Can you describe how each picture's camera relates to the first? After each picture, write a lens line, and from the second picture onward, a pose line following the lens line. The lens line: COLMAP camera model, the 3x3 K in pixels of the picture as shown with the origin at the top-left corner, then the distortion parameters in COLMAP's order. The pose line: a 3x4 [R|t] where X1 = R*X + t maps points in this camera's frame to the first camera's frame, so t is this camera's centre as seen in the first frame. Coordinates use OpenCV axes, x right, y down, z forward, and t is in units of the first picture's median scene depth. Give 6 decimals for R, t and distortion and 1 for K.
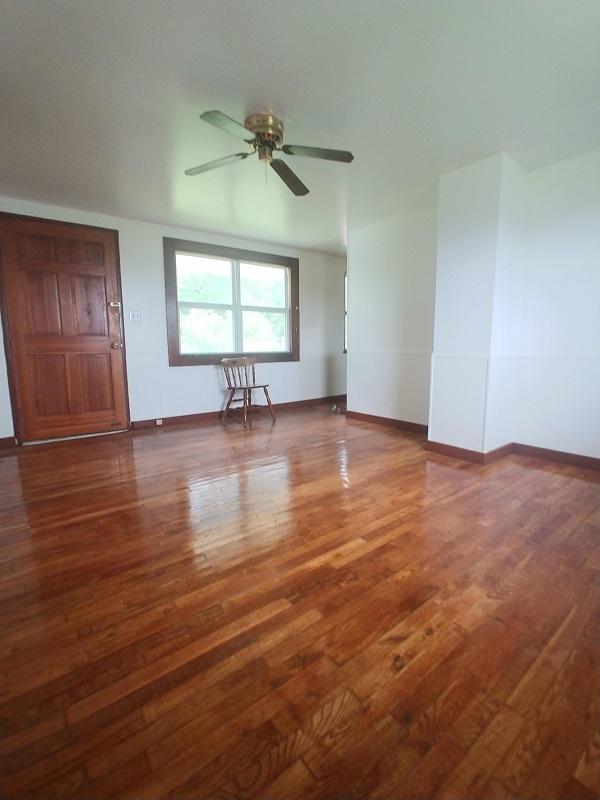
lens RADIAL K [[359.8, 0, 299.4], [0, 359.8, 397.5], [0, 0, 1]] dist [0.029762, -0.004755]
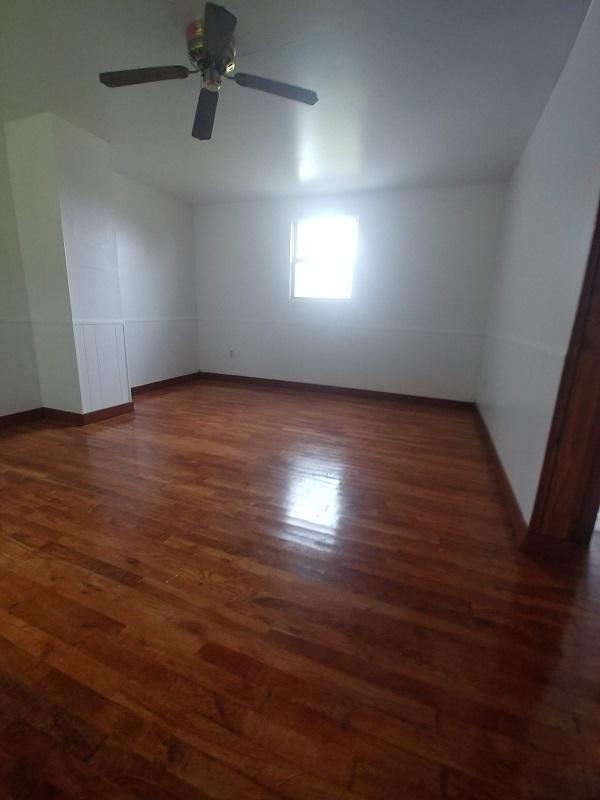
lens RADIAL K [[359.8, 0, 298.5], [0, 359.8, 400.0], [0, 0, 1]] dist [0.029762, -0.004755]
pose [[-0.496389, -0.212691, 0.841641, -1.307638], [0.106250, 0.947347, 0.302068, -0.262905], [-0.861573, 0.239367, -0.447655, 1.673560]]
